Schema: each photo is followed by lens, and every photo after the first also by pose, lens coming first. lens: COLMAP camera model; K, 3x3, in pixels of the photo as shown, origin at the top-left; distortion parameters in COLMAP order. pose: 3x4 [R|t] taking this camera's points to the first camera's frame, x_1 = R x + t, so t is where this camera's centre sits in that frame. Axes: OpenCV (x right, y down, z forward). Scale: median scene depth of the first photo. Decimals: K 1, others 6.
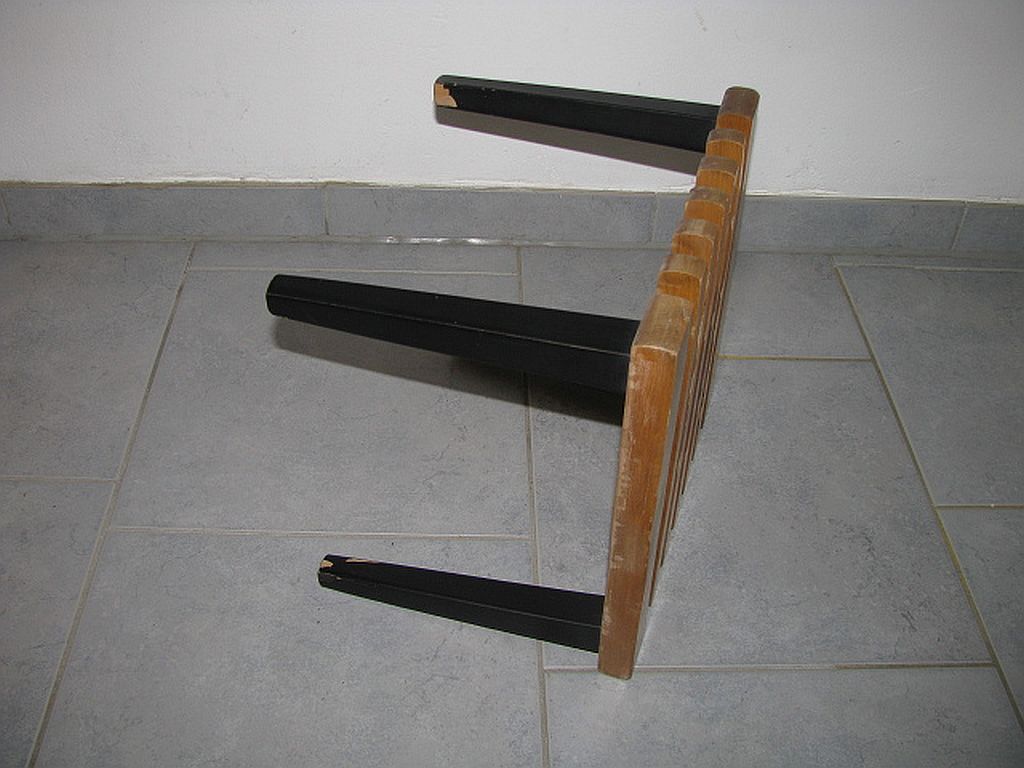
lens RADIAL K [[1086.6, 0, 493.9], [0, 1086.6, 363.6], [0, 0, 1]] dist [-0.222975, 0.249110]
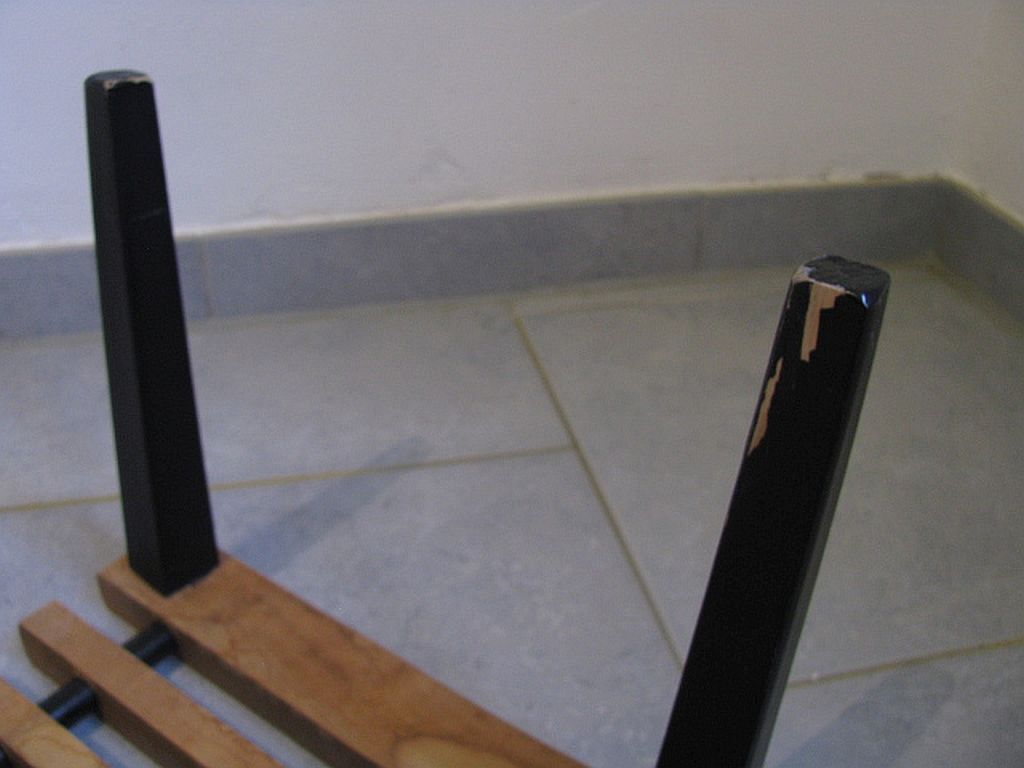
lens RADIAL K [[1067.0, 0, 512.0], [0, 1067.0, 384.0], [0, 0, 1]] dist [-0.226019, 0.162165]
pose [[0.978773, -0.123210, 0.163777, 0.281975], [0.148064, 0.977630, -0.149390, 0.052918], [-0.141706, 0.170469, 0.975120, 0.529915]]
